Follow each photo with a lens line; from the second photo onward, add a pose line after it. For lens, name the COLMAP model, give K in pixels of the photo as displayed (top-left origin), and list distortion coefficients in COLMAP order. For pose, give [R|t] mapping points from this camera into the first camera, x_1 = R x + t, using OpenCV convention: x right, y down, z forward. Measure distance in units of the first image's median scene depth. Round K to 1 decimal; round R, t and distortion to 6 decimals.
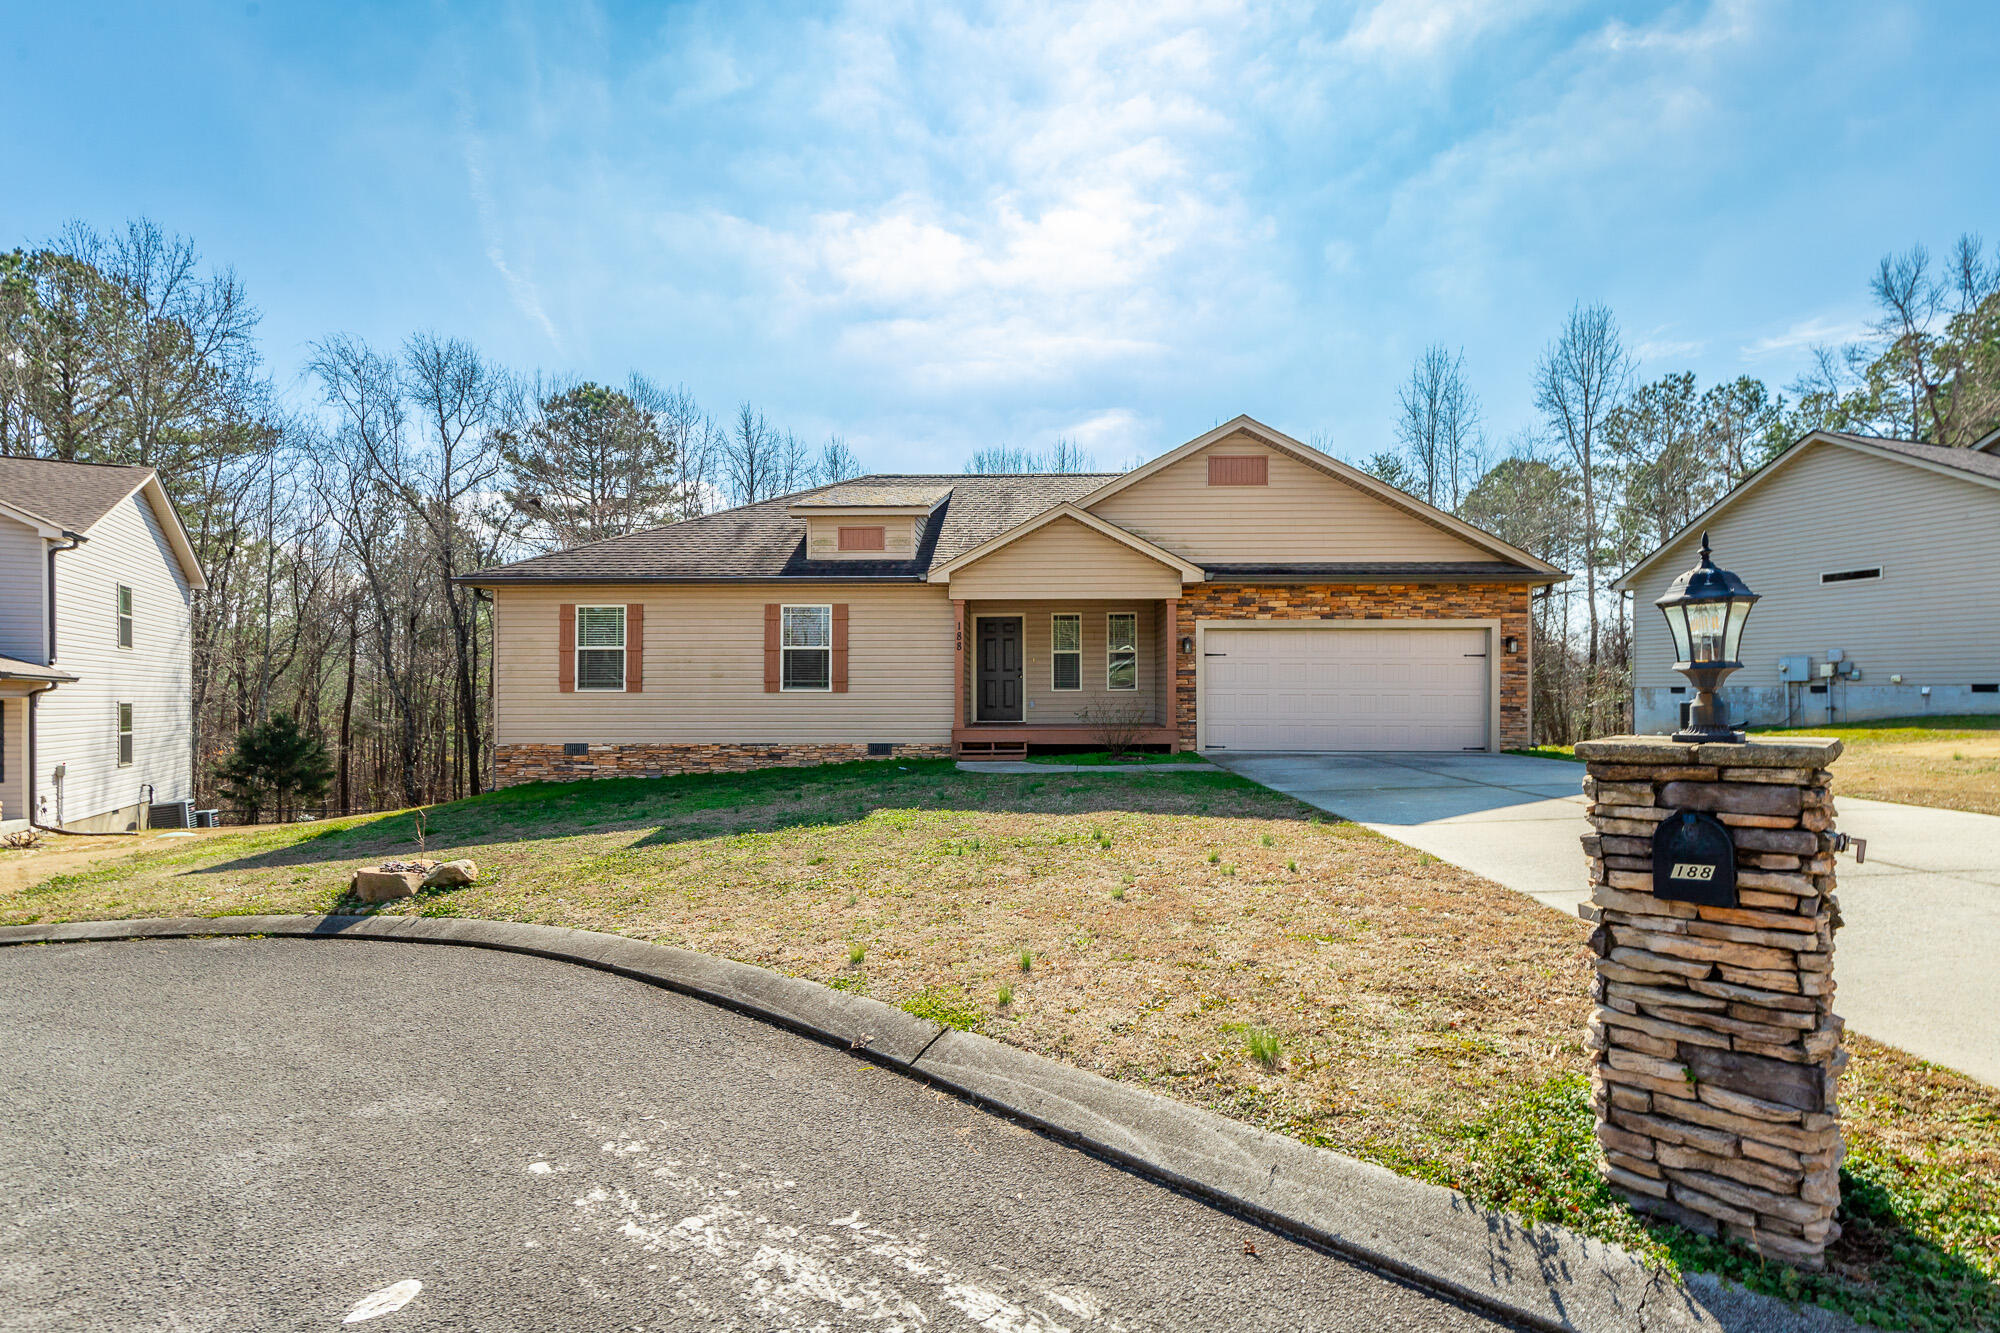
lens RADIAL K [[907.2, 0, 988.8], [0, 907.2, 695.7], [0, 0, 1]] dist [0.002514, 0.000490]
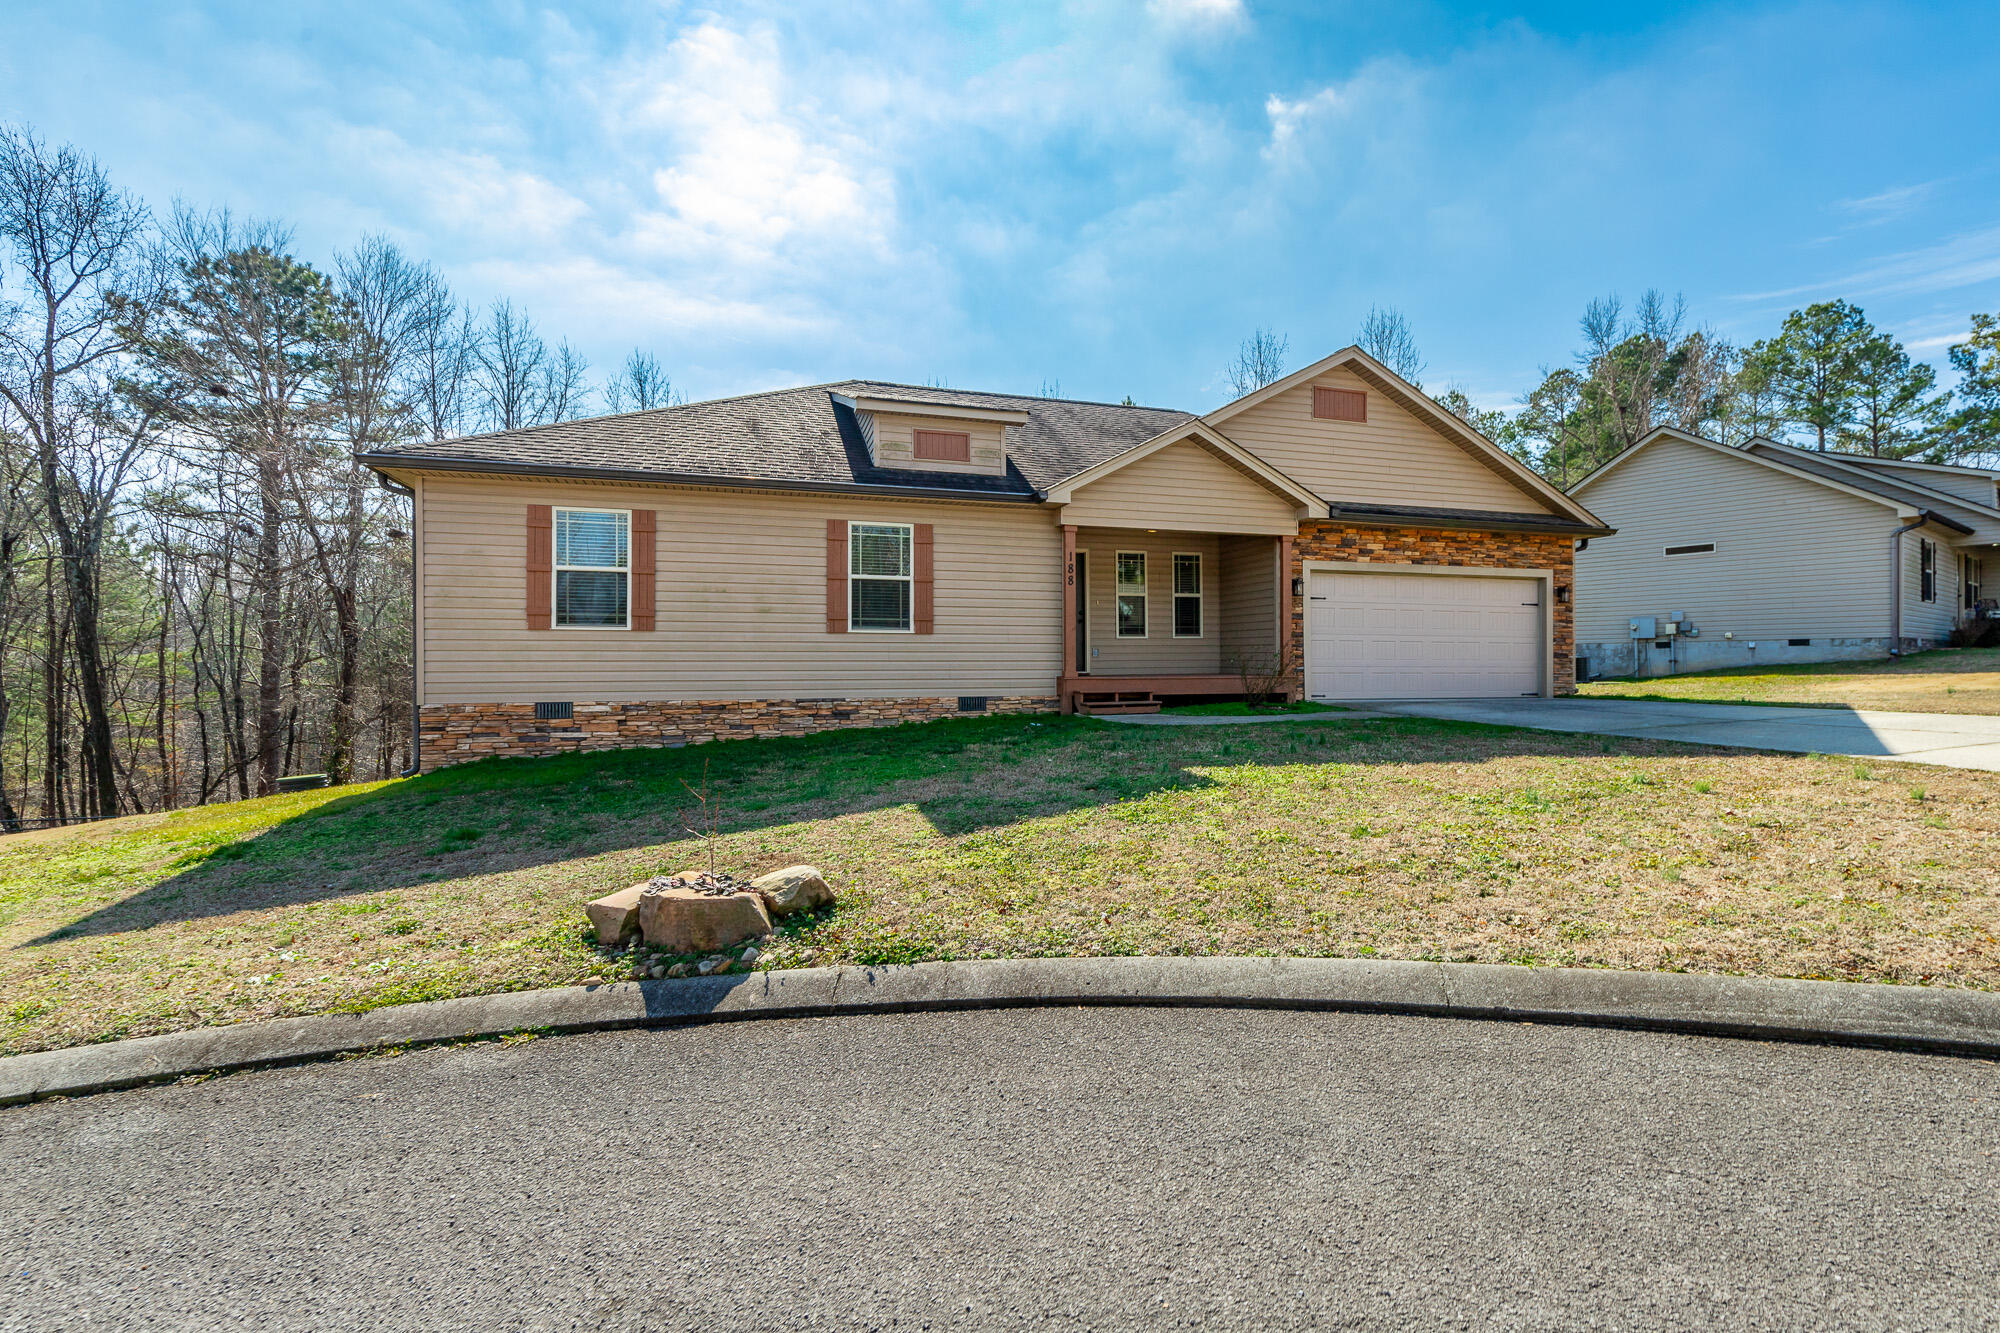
lens RADIAL K [[917.3, 0, 1012.2], [0, 917.3, 671.2], [0, 0, 1]] dist [0.002888, -0.000737]
pose [[0.941174, -0.002517, 0.337912, -0.363244], [0.000921, 0.999988, 0.004883, 0.025266], [-0.337920, -0.004284, 0.941165, 0.205360]]
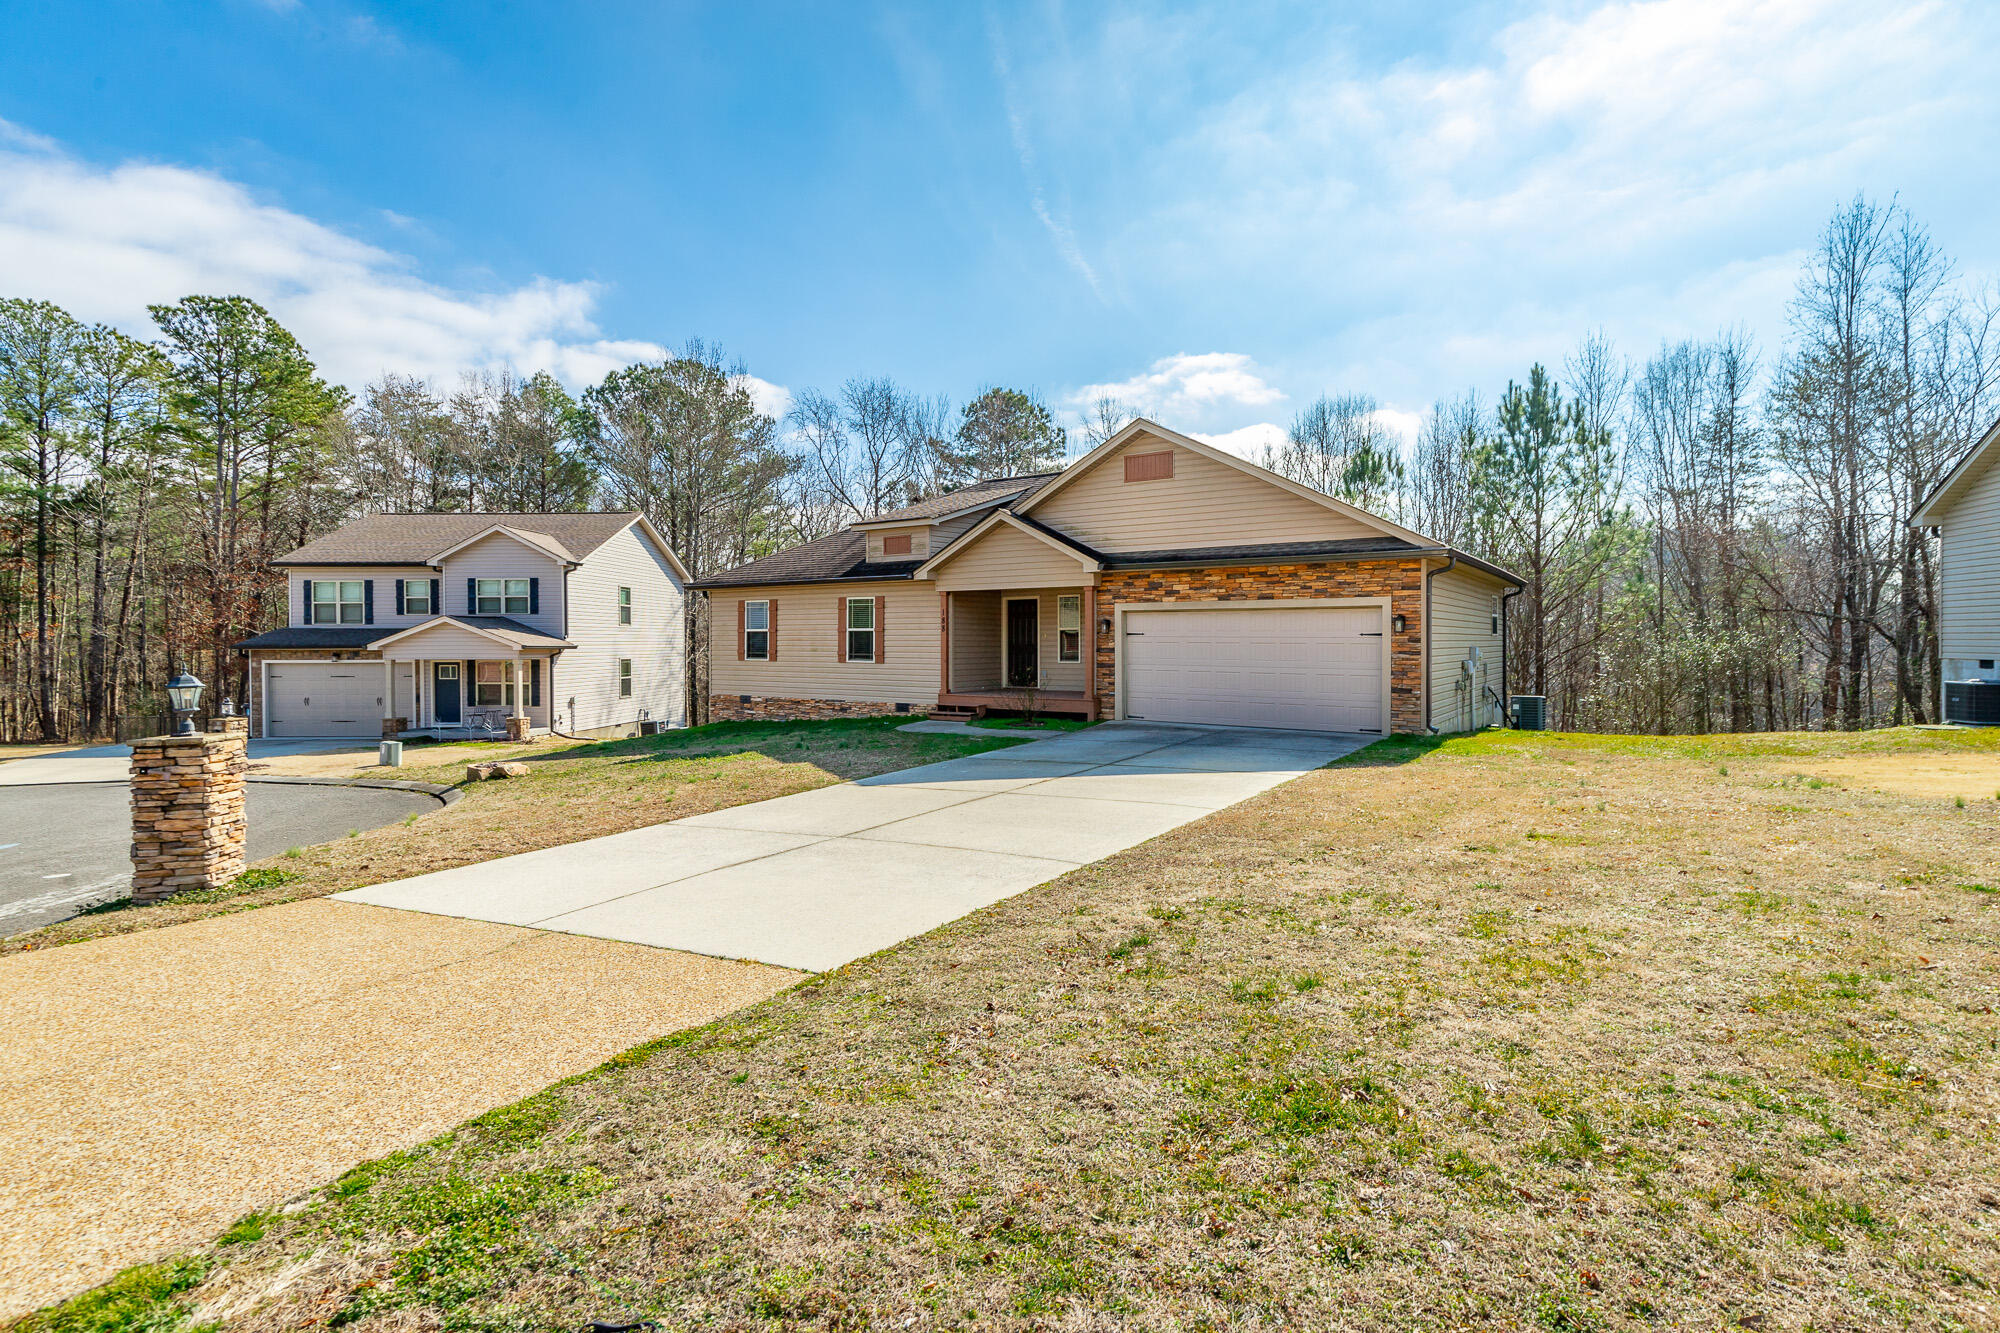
lens RADIAL K [[900.3, 0, 1025.3], [0, 900.3, 646.1], [0, 0, 1]] dist [0.000597, -0.000117]
pose [[0.856511, 0.003157, -0.516120, 0.690911], [0.000868, 0.999971, 0.007556, -0.038130], [0.516129, -0.006919, 0.856483, -0.013939]]
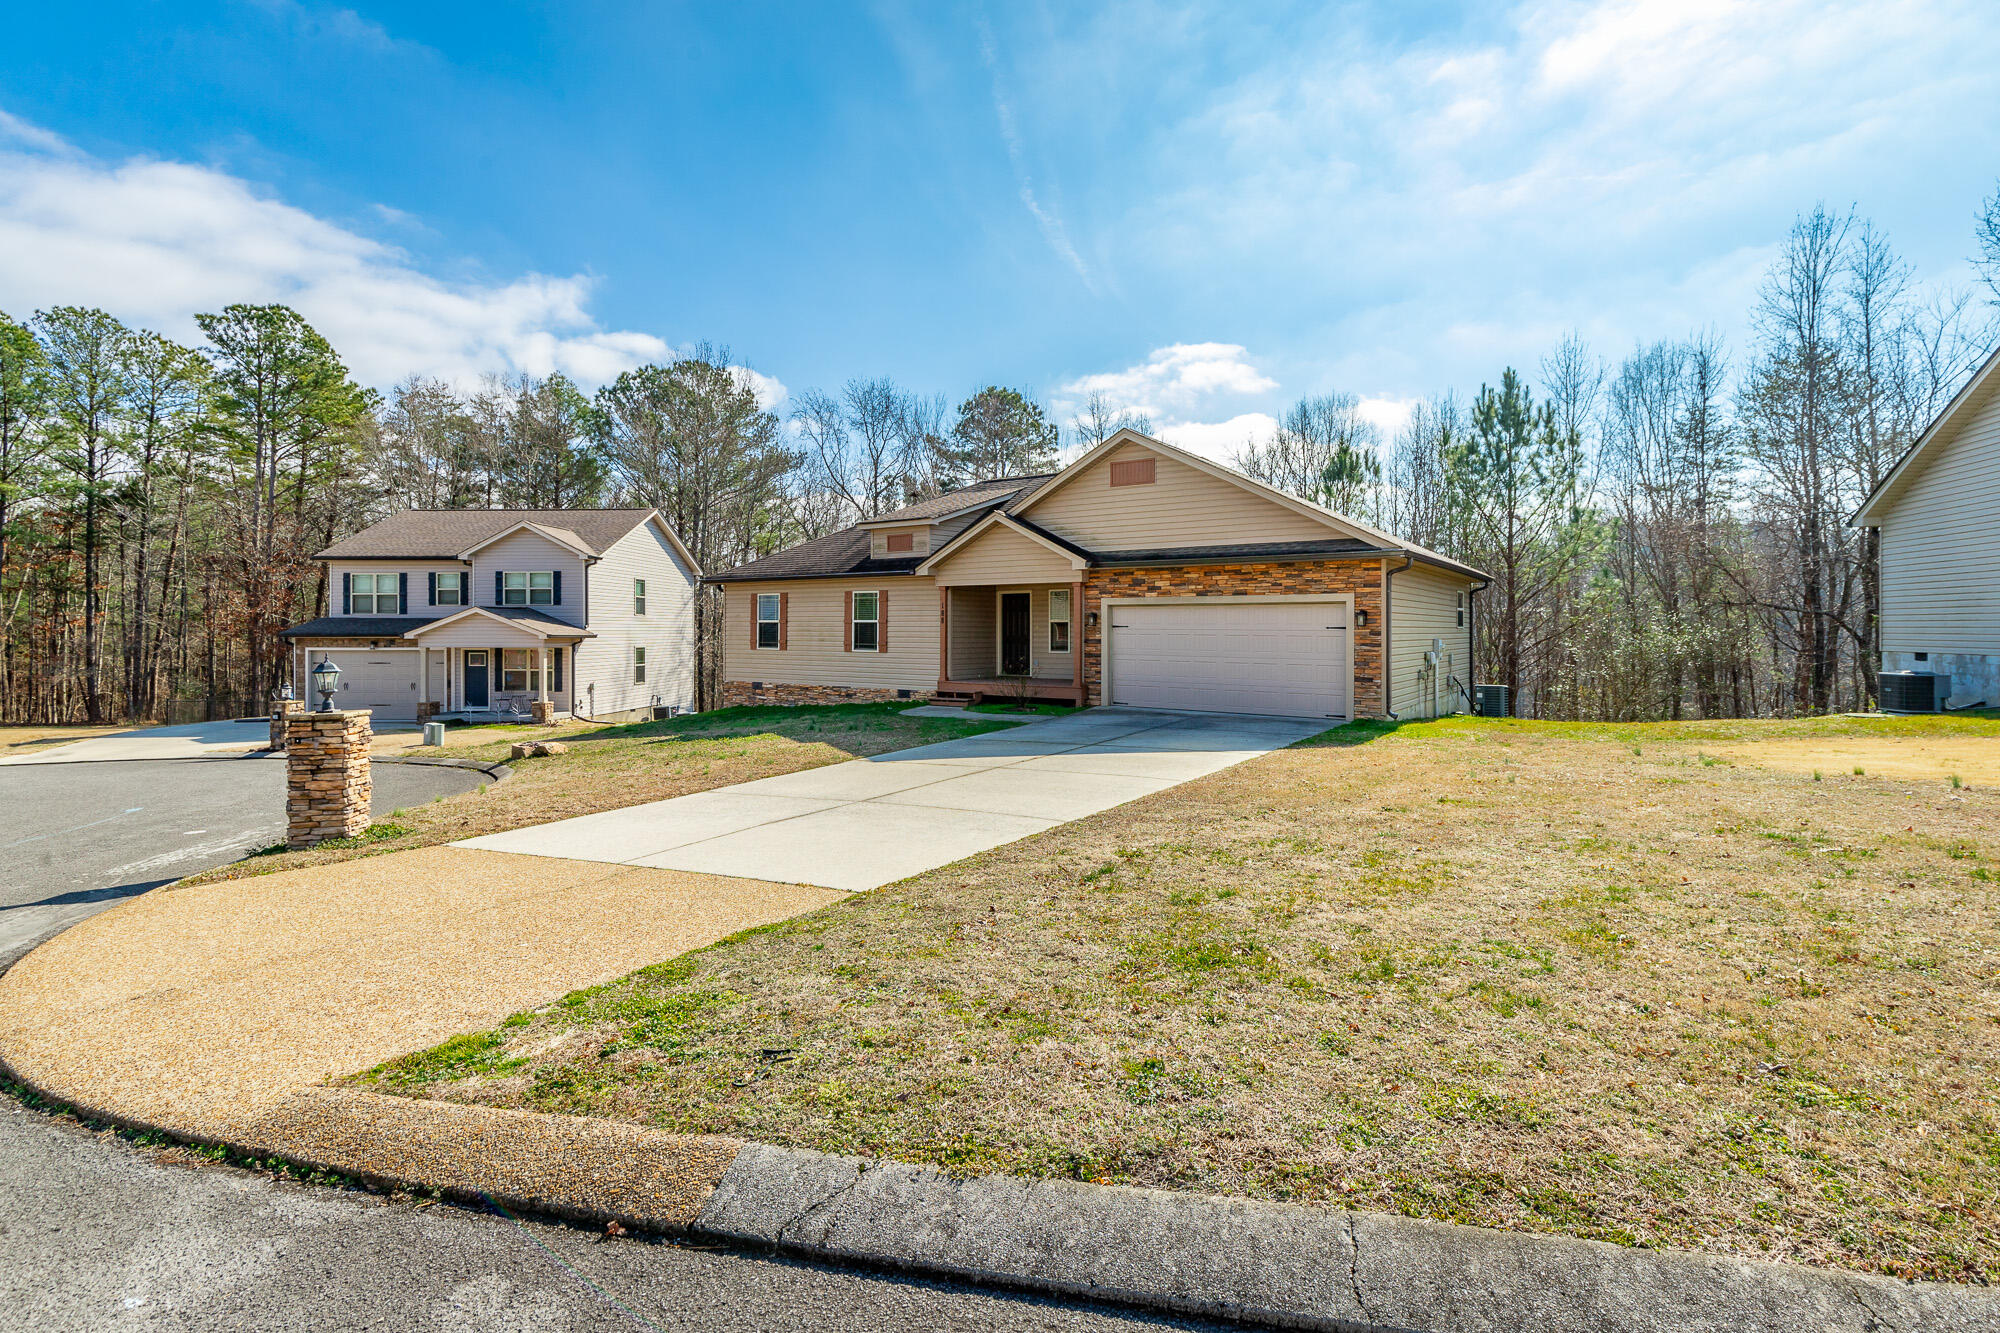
lens RADIAL K [[887.8, 0, 1000.5], [0, 887.8, 628.0], [0, 0, 1]] dist [0.000246, 0.000171]
pose [[0.845915, 0.001029, -0.533316, 0.729995], [-0.001510, 0.999999, -0.000465, -0.041652], [0.533315, 0.001199, 0.845916, -0.079004]]
